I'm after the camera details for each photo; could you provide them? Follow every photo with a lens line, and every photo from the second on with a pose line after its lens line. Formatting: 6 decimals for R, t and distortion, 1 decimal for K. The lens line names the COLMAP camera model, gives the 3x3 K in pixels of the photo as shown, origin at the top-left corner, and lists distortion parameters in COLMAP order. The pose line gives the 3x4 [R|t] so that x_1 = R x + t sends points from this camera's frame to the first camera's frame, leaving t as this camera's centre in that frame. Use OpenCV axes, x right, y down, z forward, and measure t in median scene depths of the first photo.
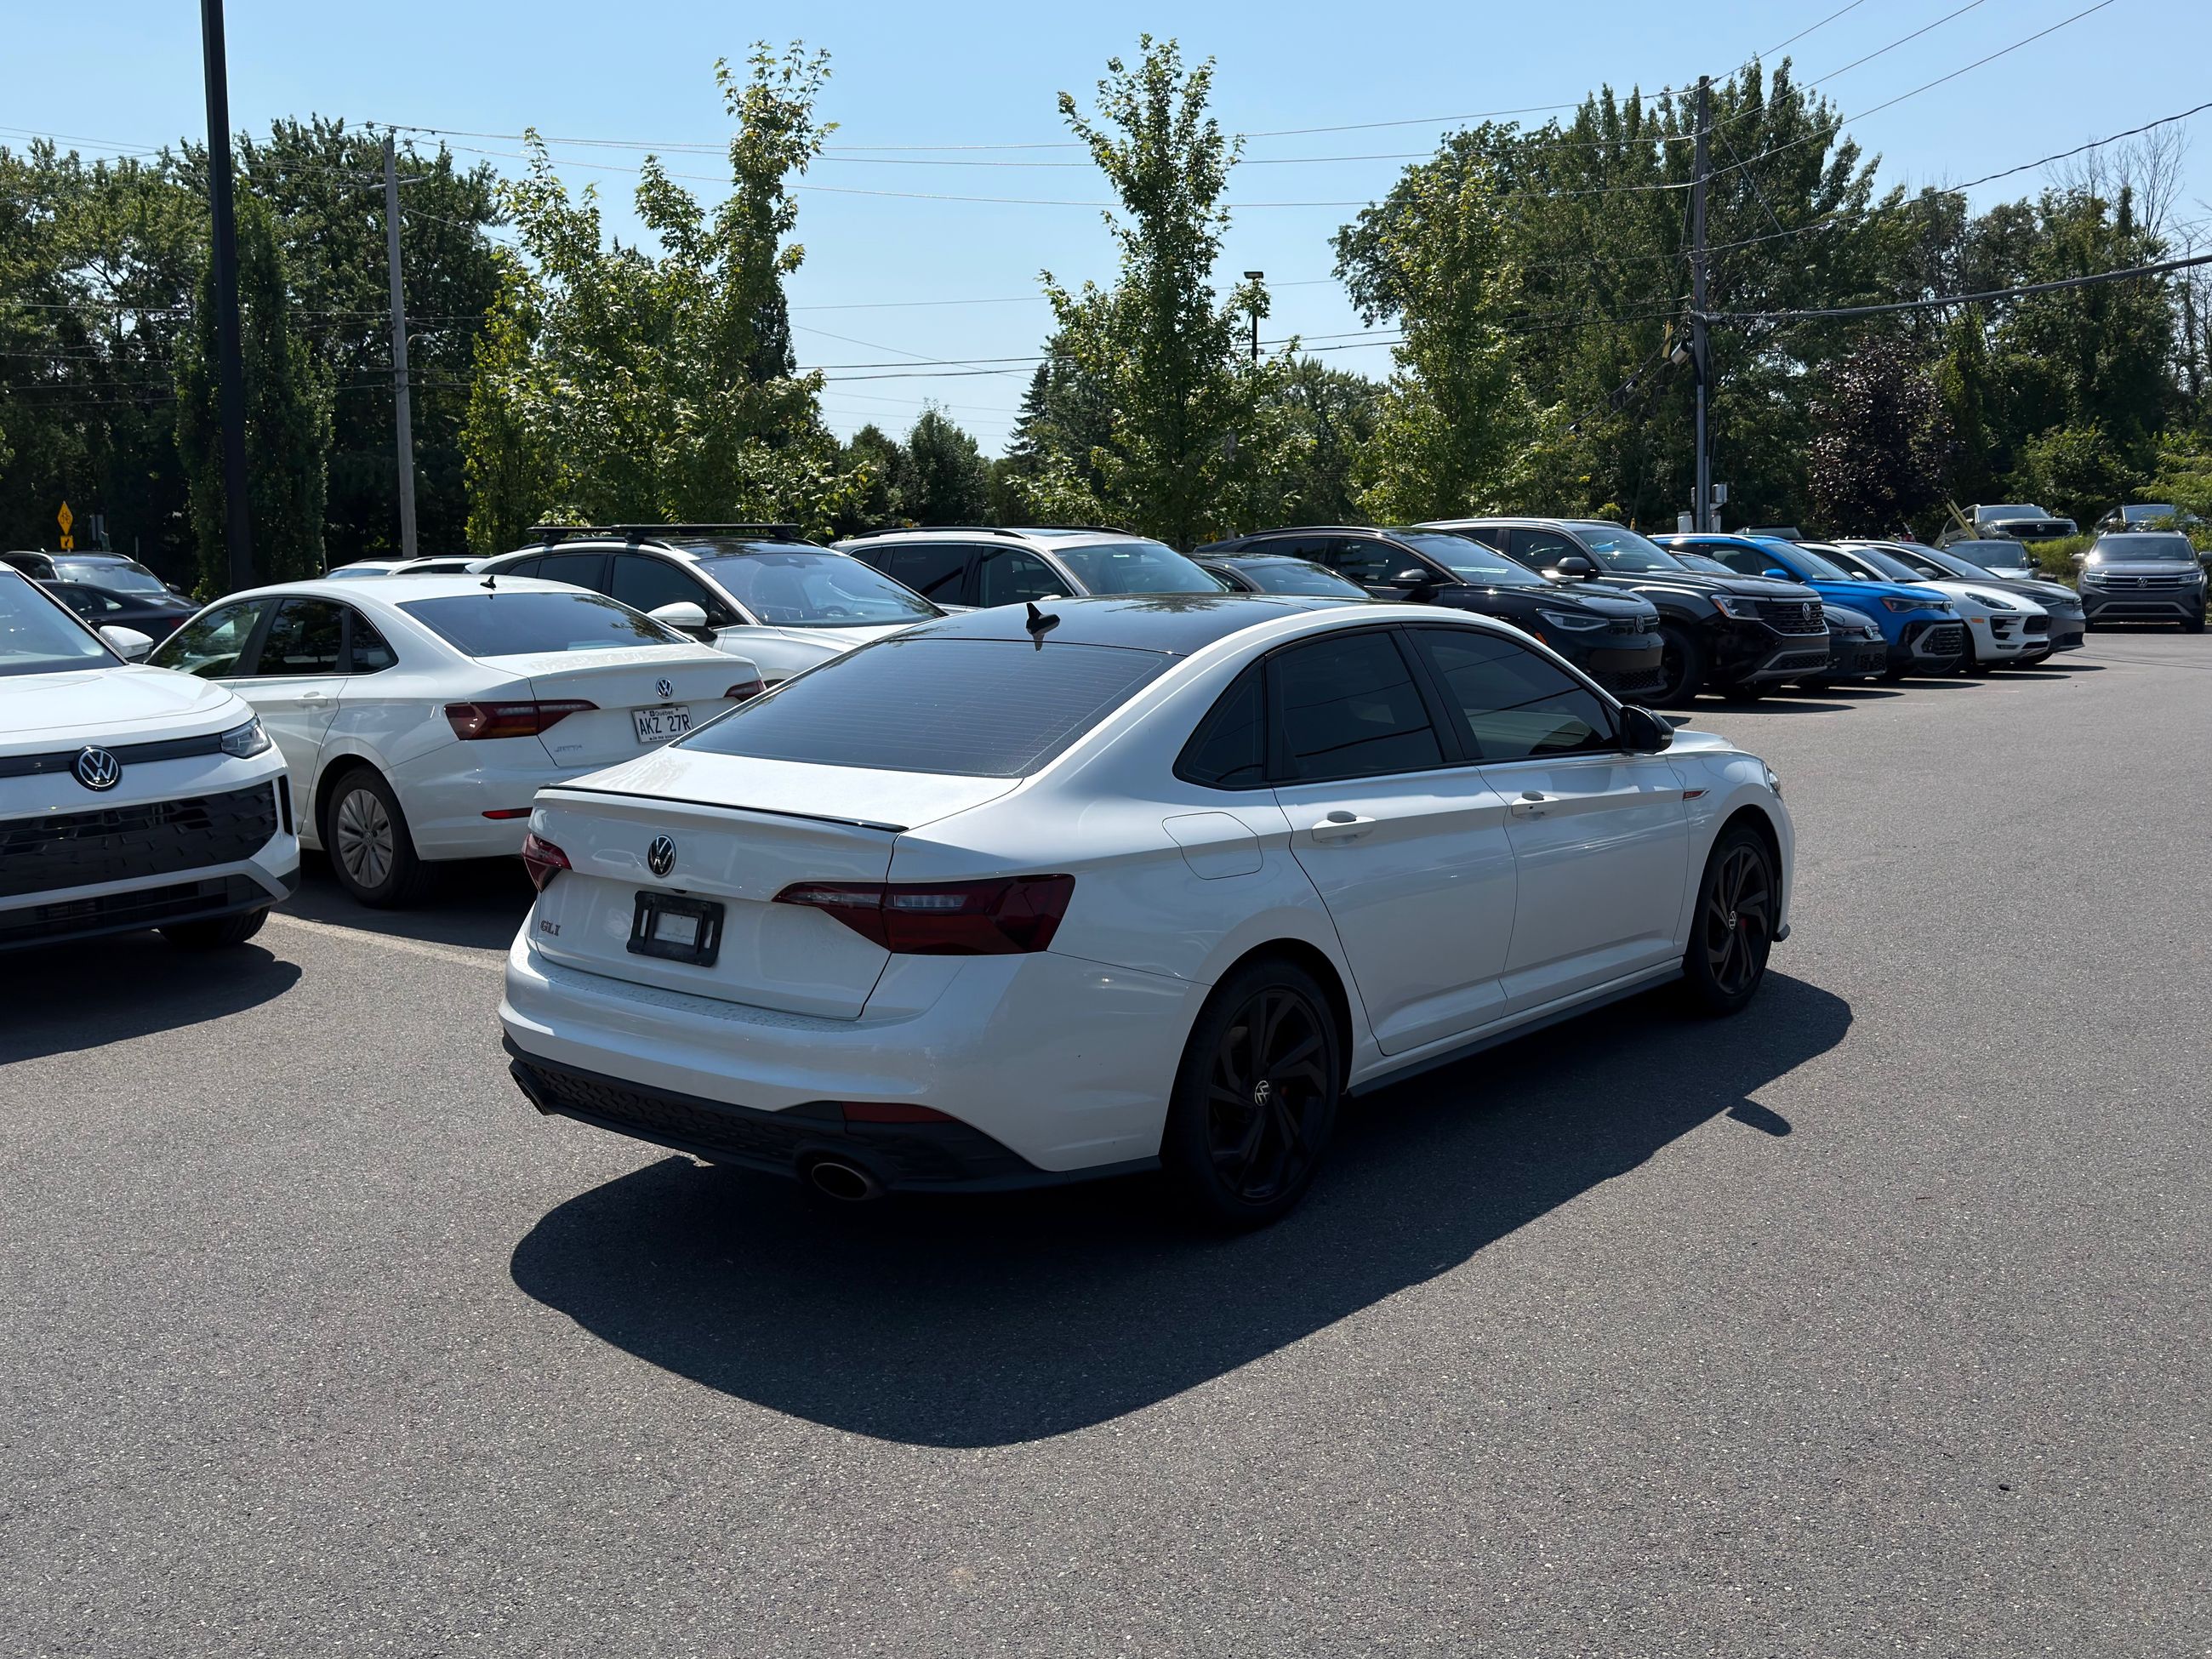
lens RADIAL K [[2085.1, 0, 1124.2], [0, 2085.1, 829.0], [0, 0, 1]] dist [0.122897, -0.303276]
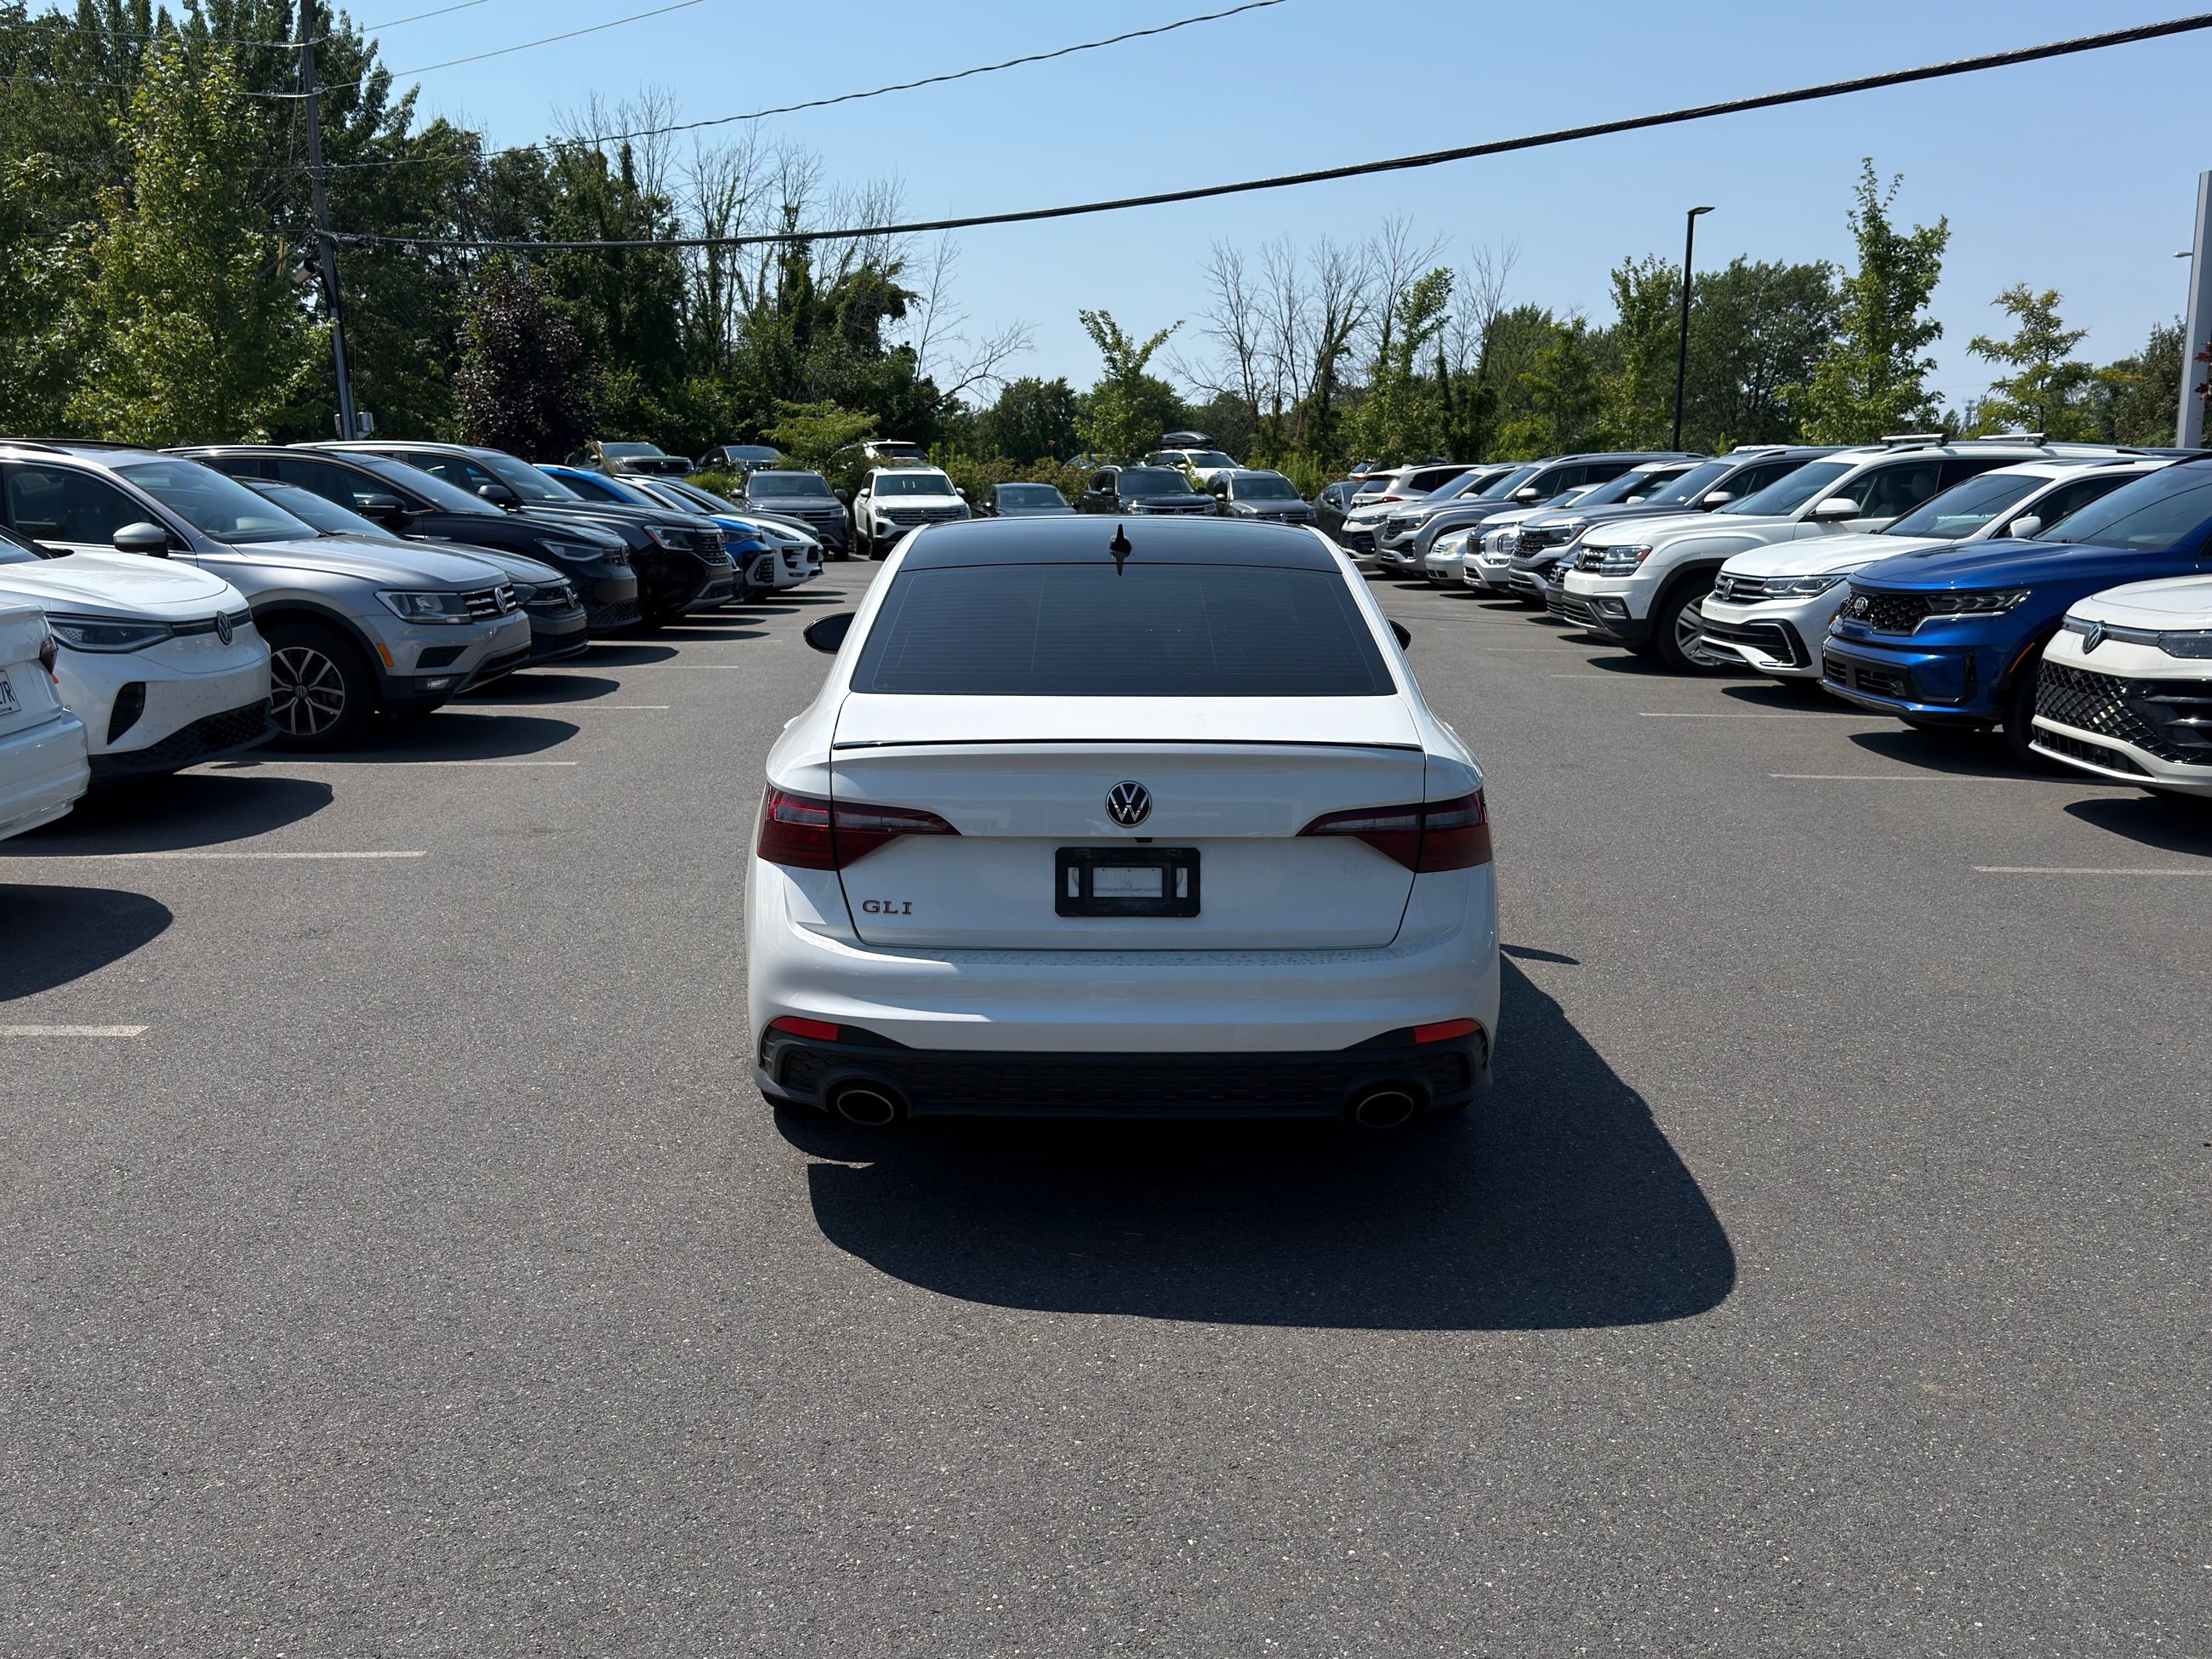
lens RADIAL K [[2085.1, 0, 1124.2], [0, 2085.1, 829.0], [0, 0, 1]] dist [0.122897, -0.303276]
pose [[0.749624, -0.097453, 0.654650, -0.365589], [0.077501, 0.995221, 0.059408, -0.013316], [-0.657311, 0.006203, 0.753594, 0.144124]]
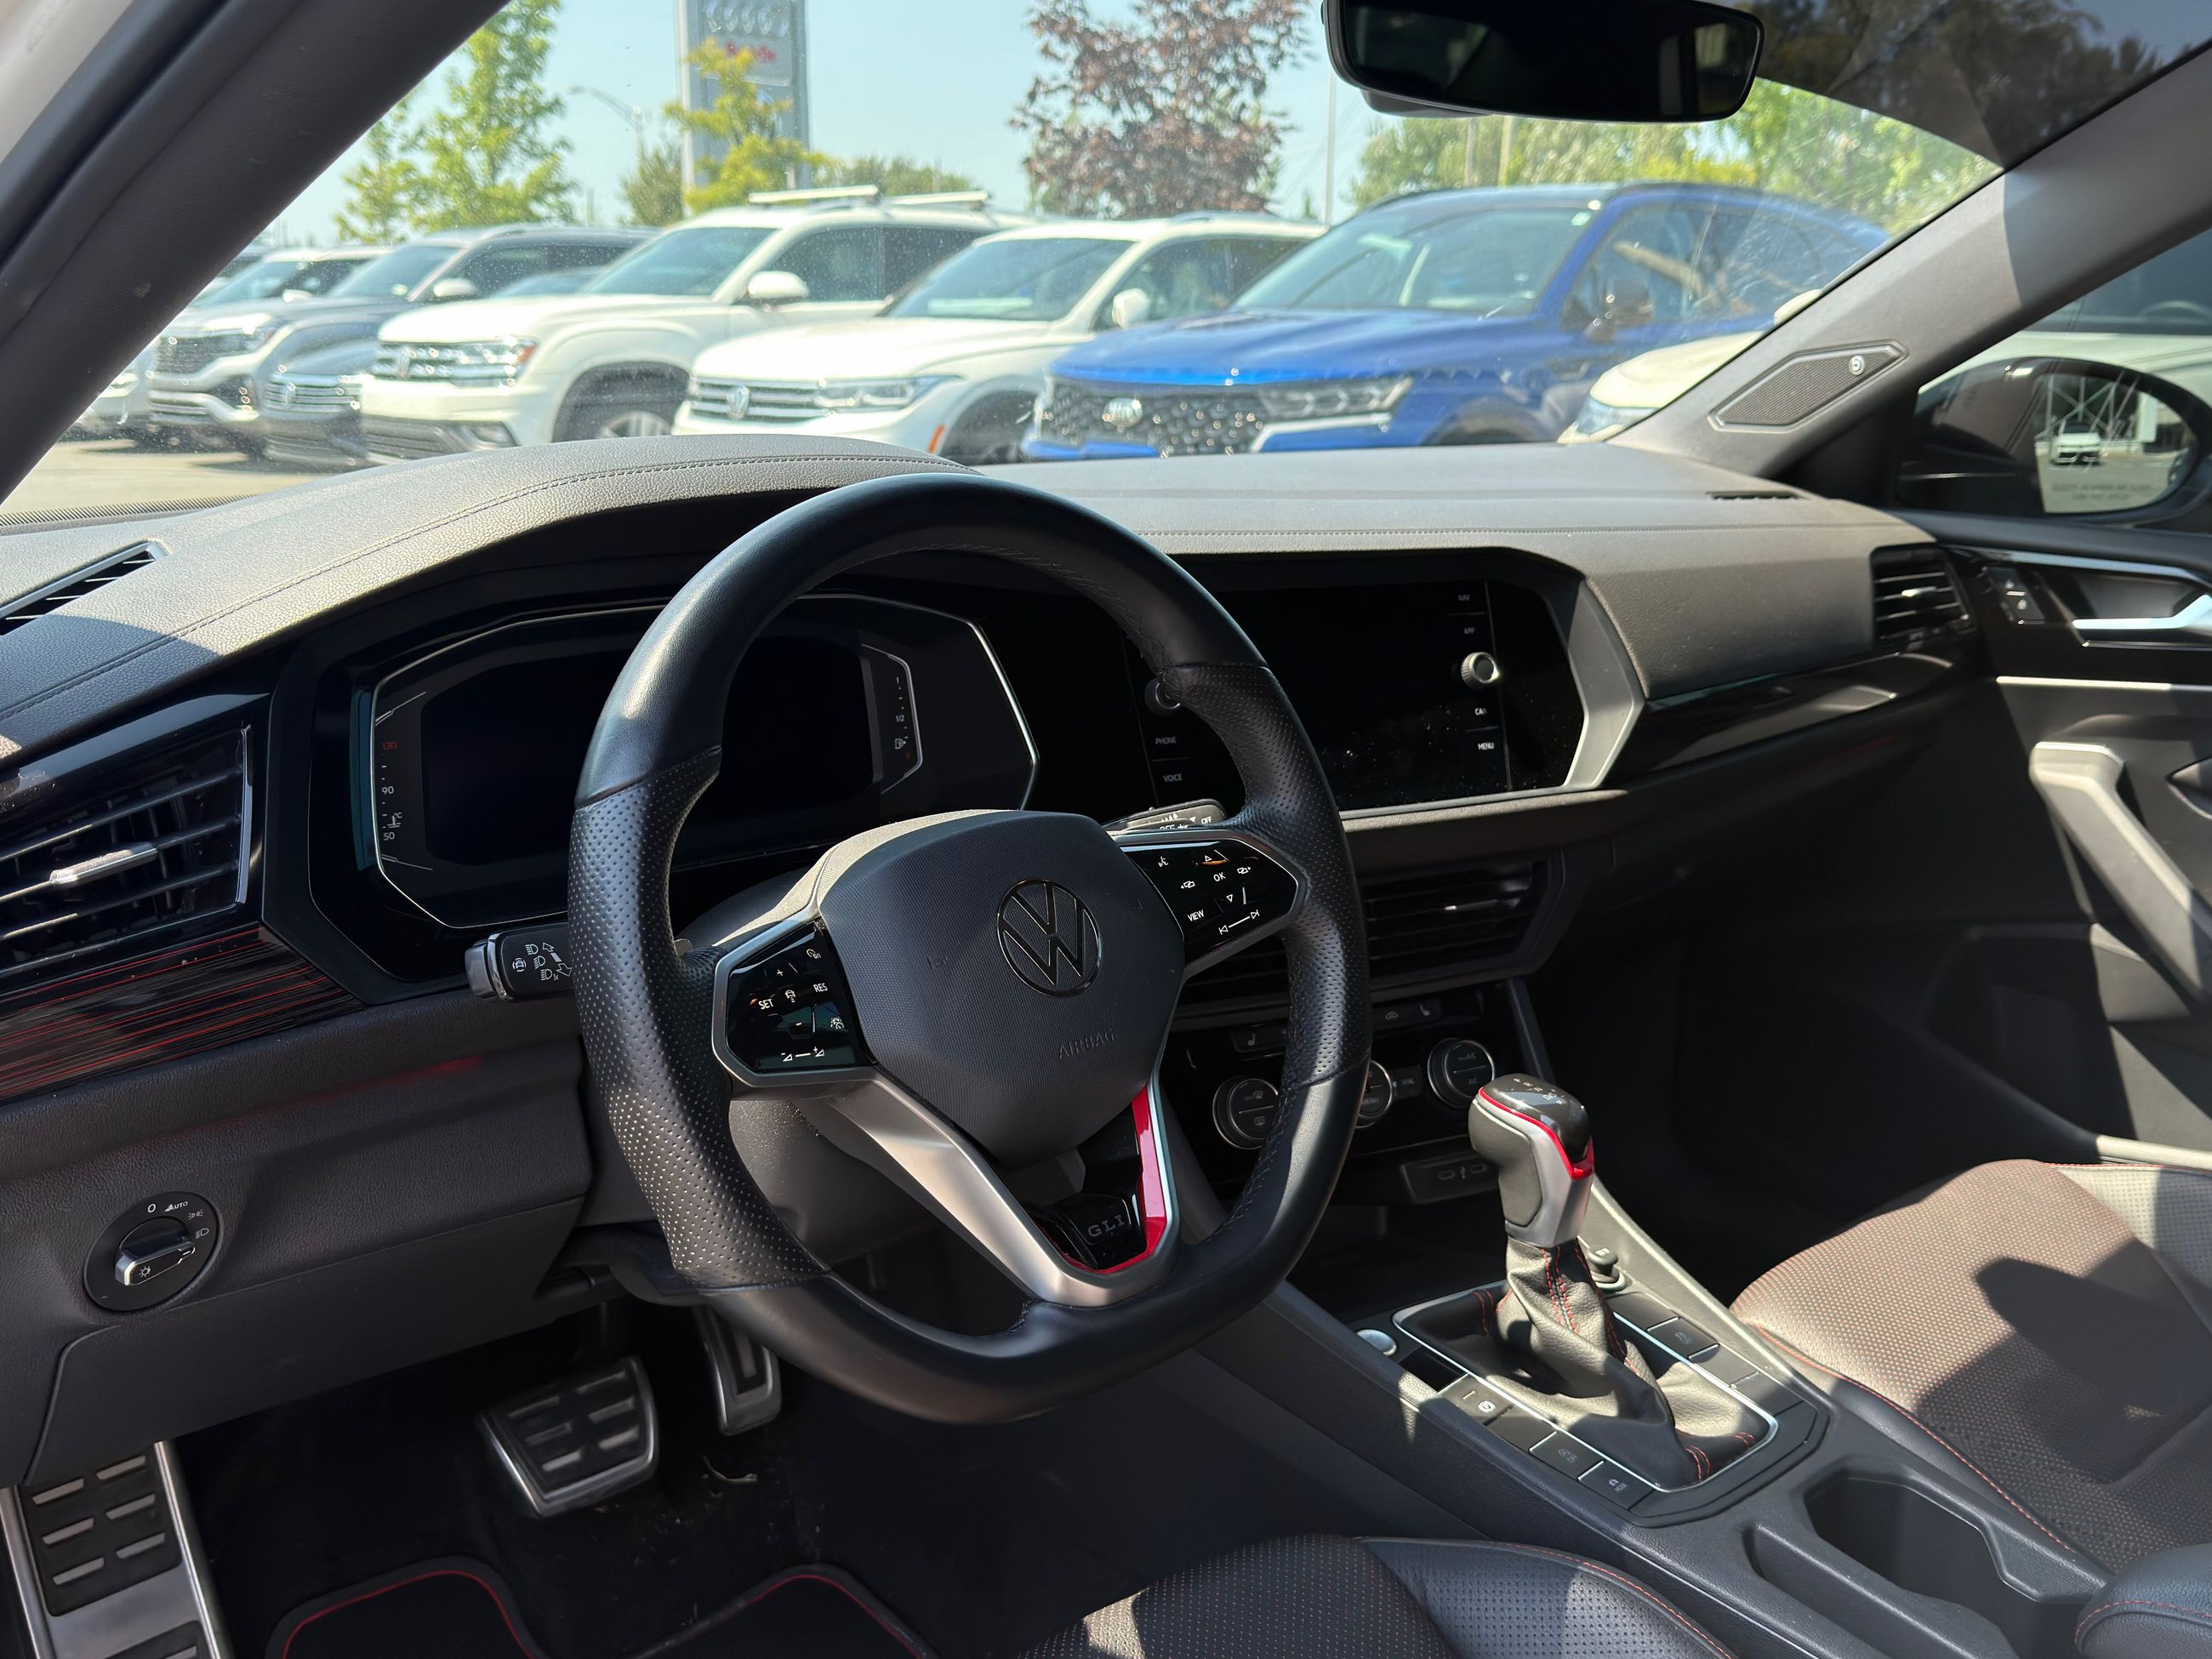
lens RADIAL K [[2052.1, 0, 1045.2], [0, 2052.1, 839.3], [0, 0, 1]] dist [0.122369, -0.277204]
pose [[0.141783, -0.225335, 0.963910, -0.033886], [0.121186, 0.970373, 0.209021, -0.043879], [-0.982452, 0.087177, 0.164890, 0.656537]]
